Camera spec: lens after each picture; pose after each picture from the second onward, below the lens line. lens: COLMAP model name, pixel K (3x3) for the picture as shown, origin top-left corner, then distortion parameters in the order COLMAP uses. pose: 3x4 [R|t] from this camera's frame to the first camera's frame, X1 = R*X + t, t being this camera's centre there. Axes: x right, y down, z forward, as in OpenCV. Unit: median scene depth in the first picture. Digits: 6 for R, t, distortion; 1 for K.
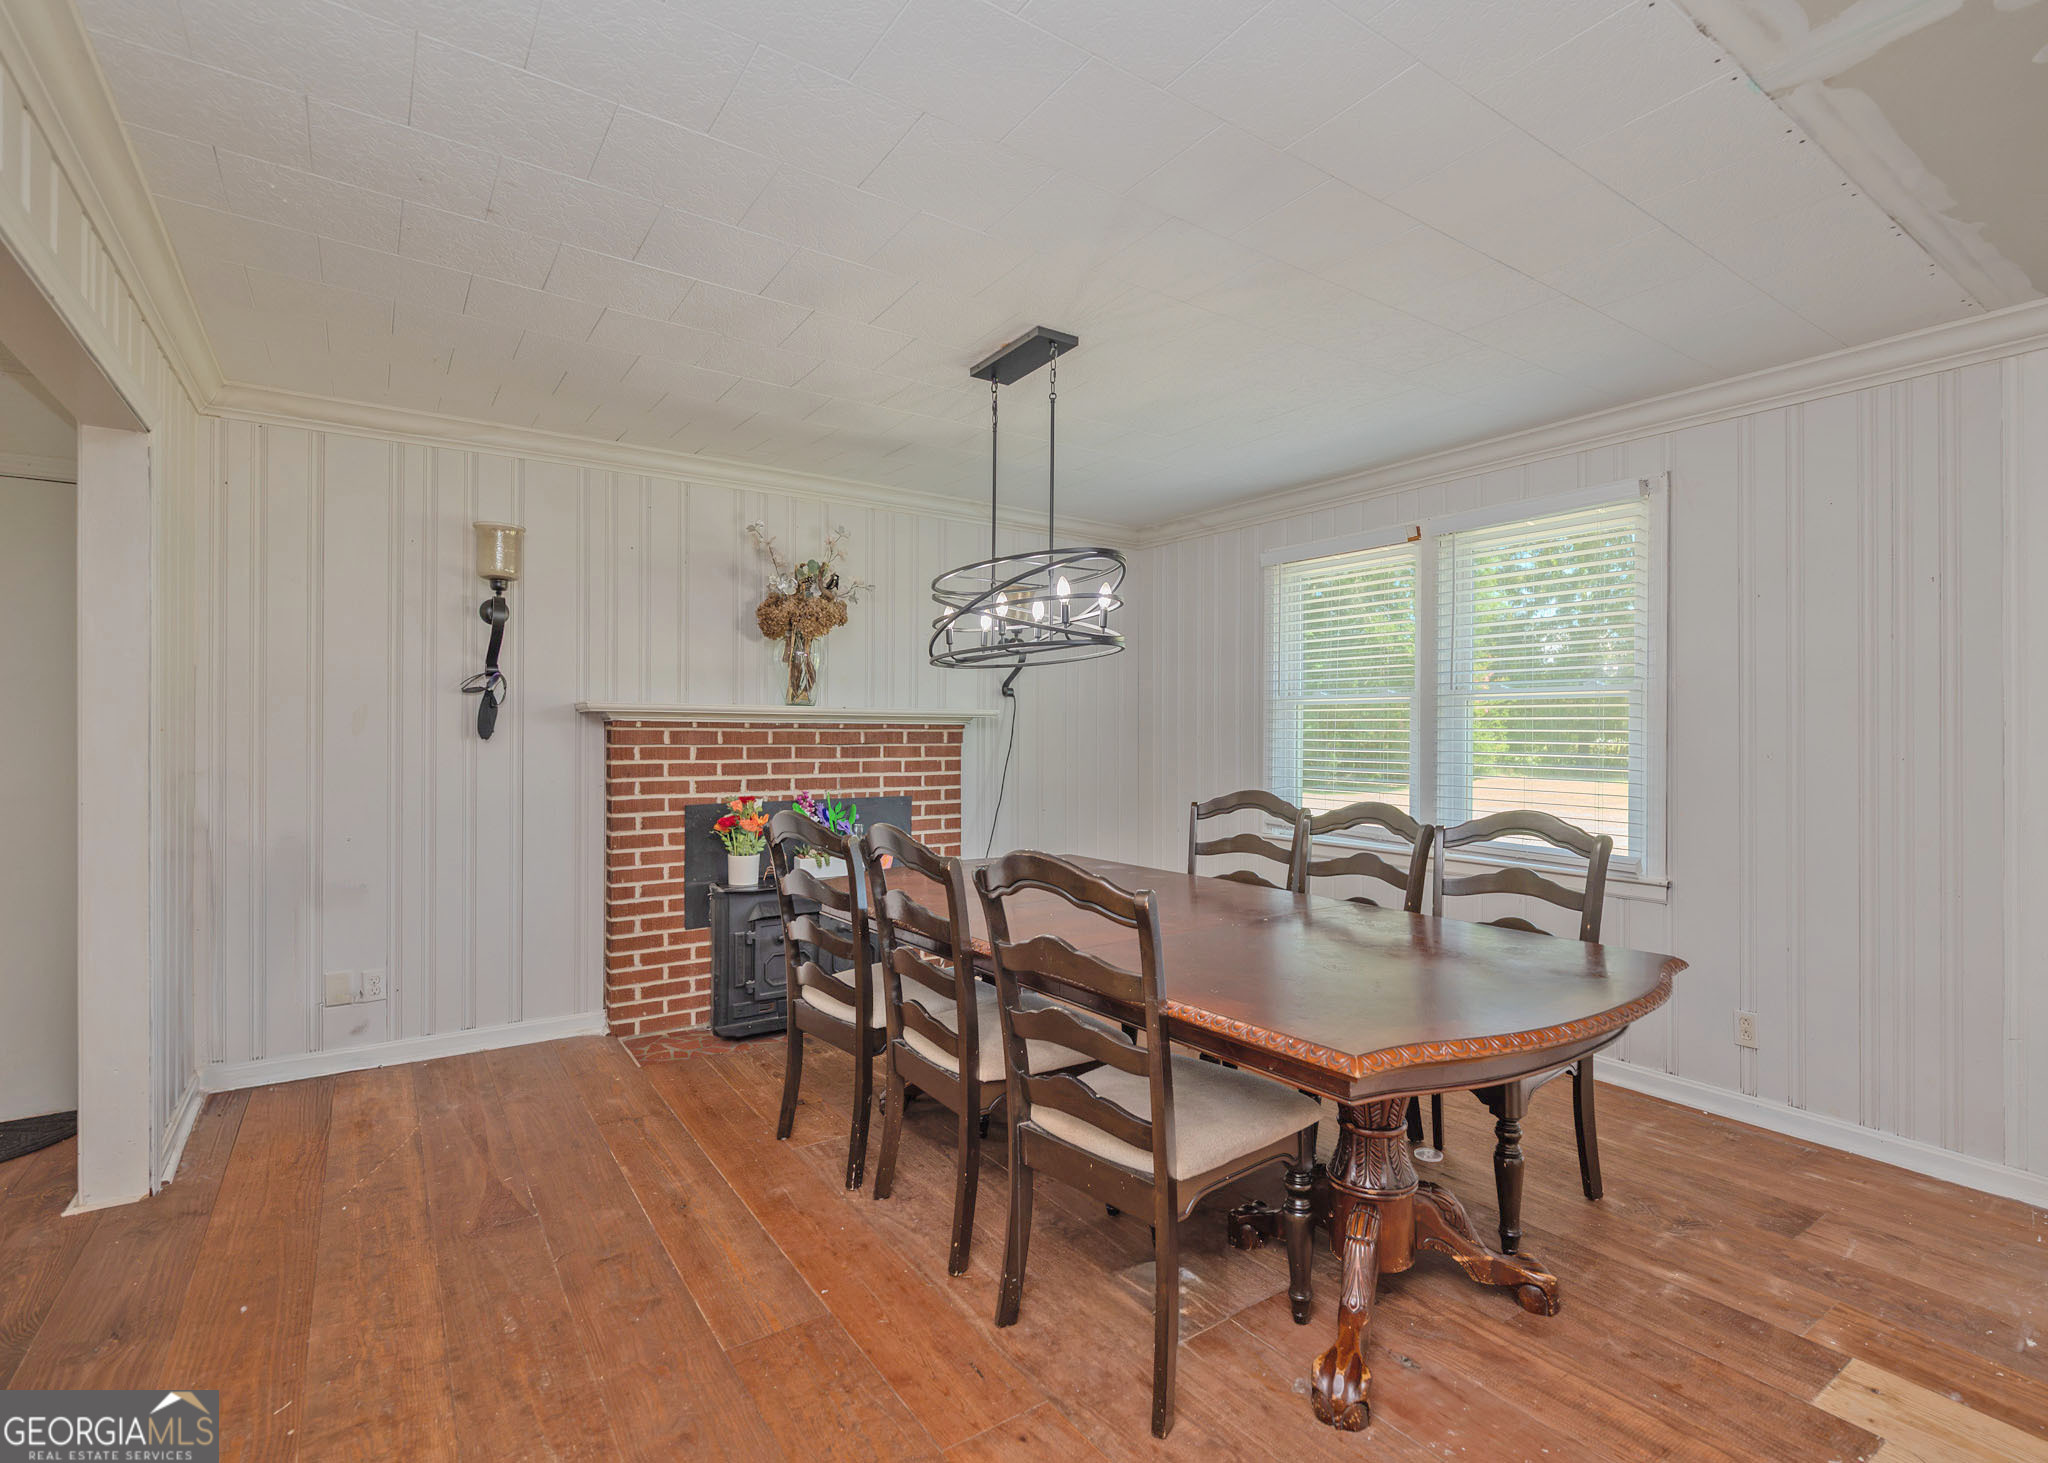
lens RADIAL K [[914.2, 0, 1036.1], [0, 914.2, 732.9], [0, 0, 1]] dist [-0.001362, 0.002754]
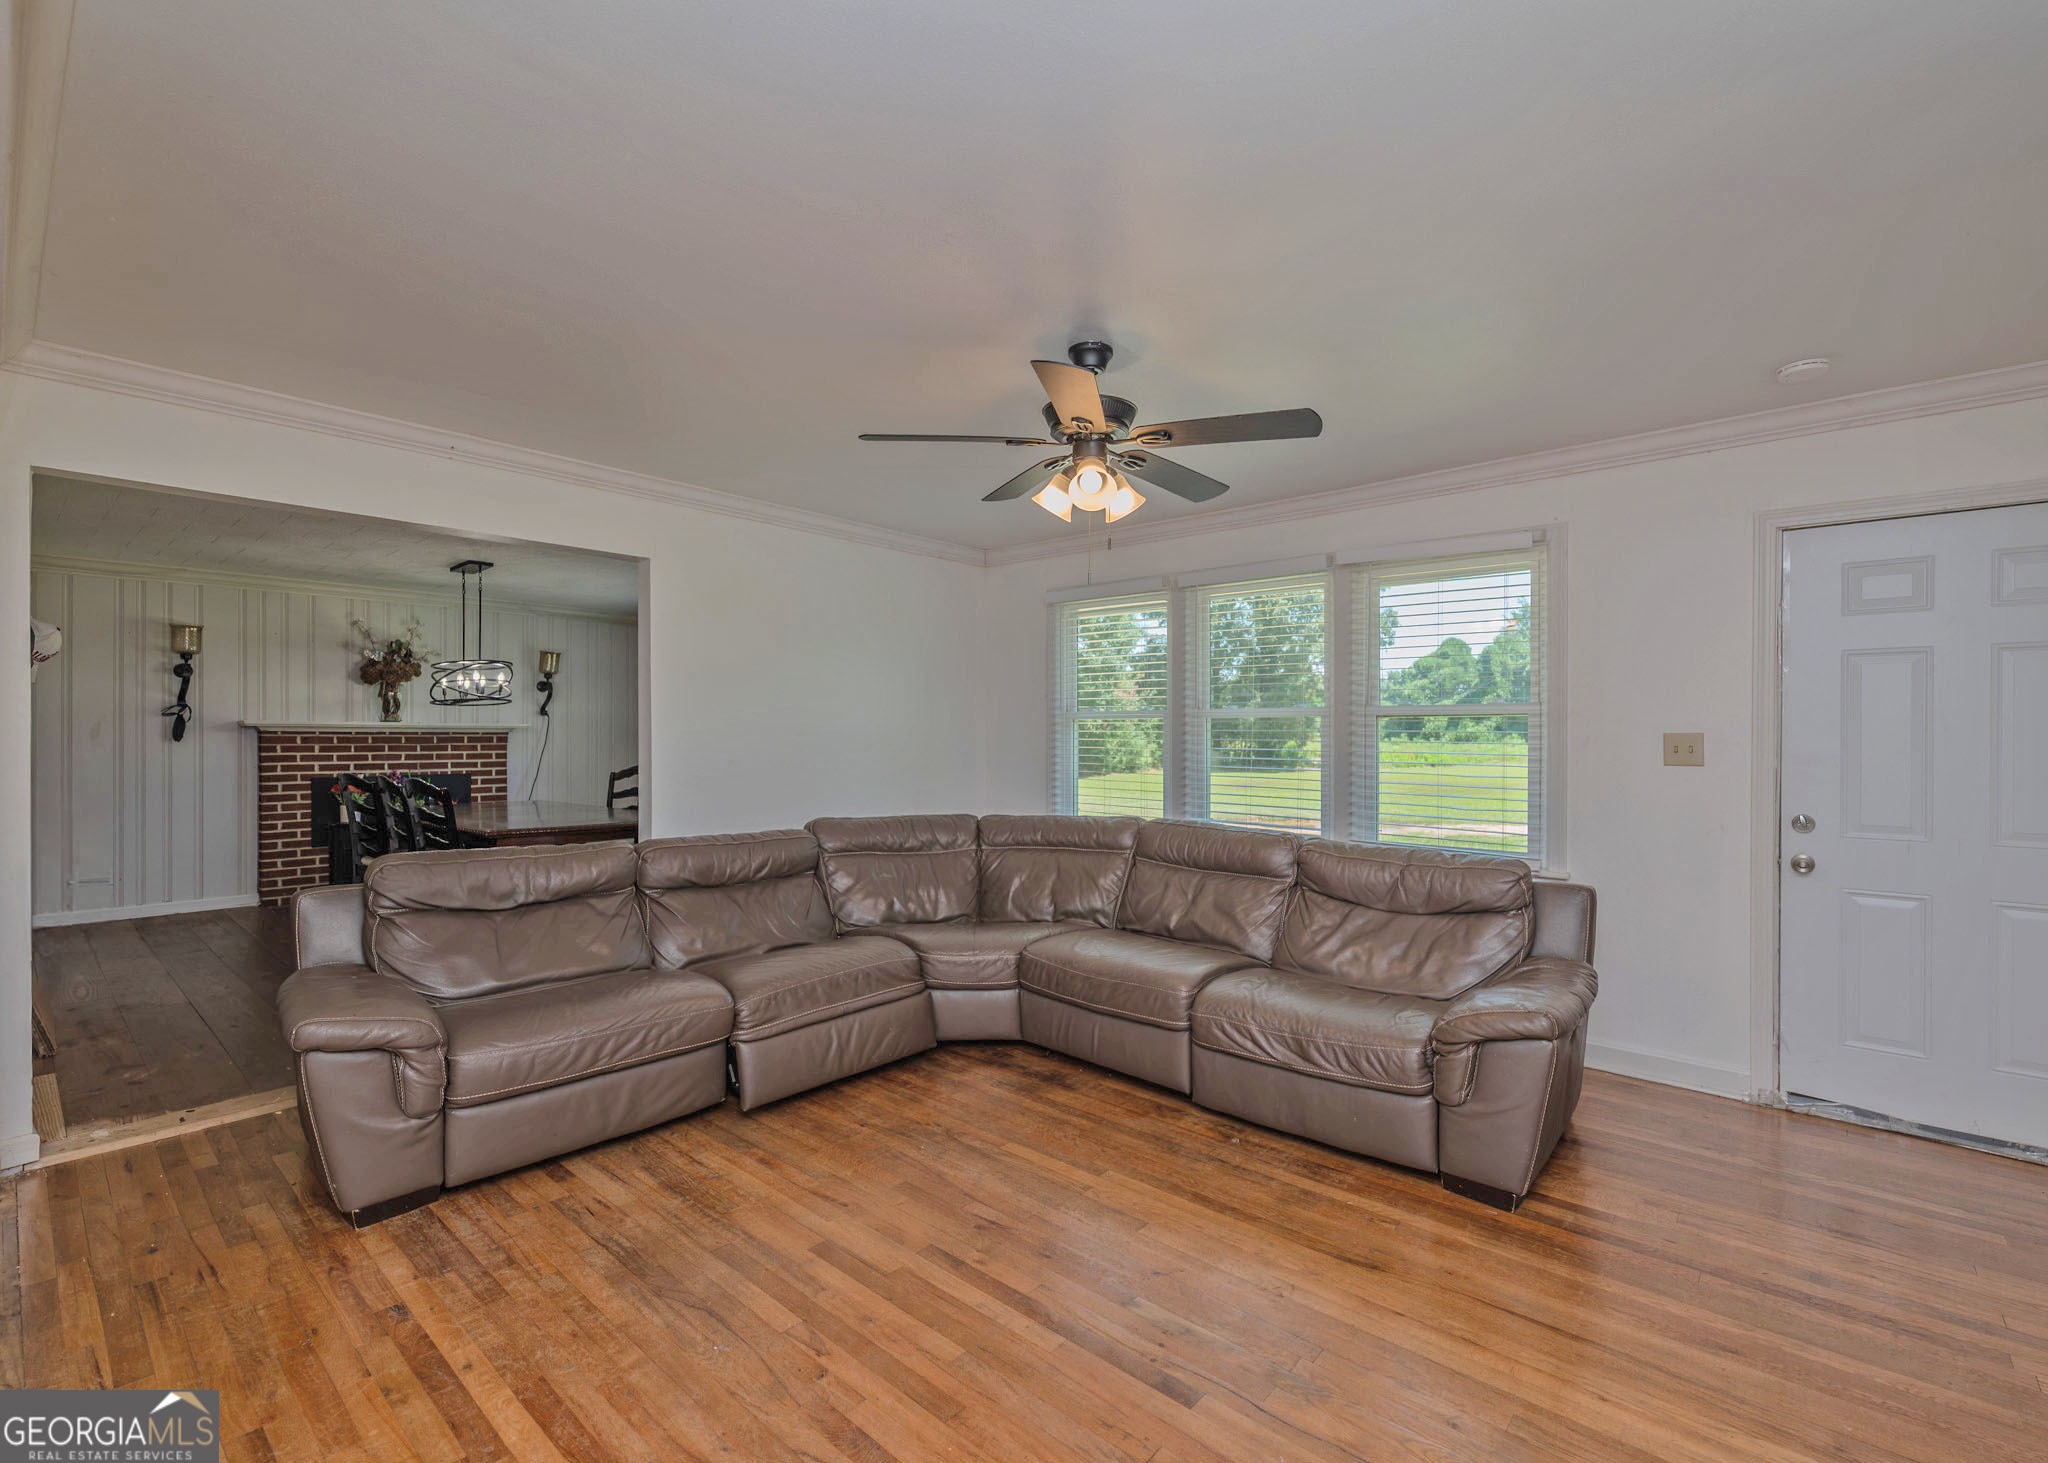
lens RADIAL K [[914.2, 0, 1054.0], [0, 914.2, 735.5], [0, 0, 1]] dist [-0.001362, 0.002754]
pose [[0.970620, -0.005543, 0.240552, 0.582868], [0.006235, 0.999978, -0.002118, 0.008578], [-0.240535, 0.003556, 0.970634, -1.062010]]
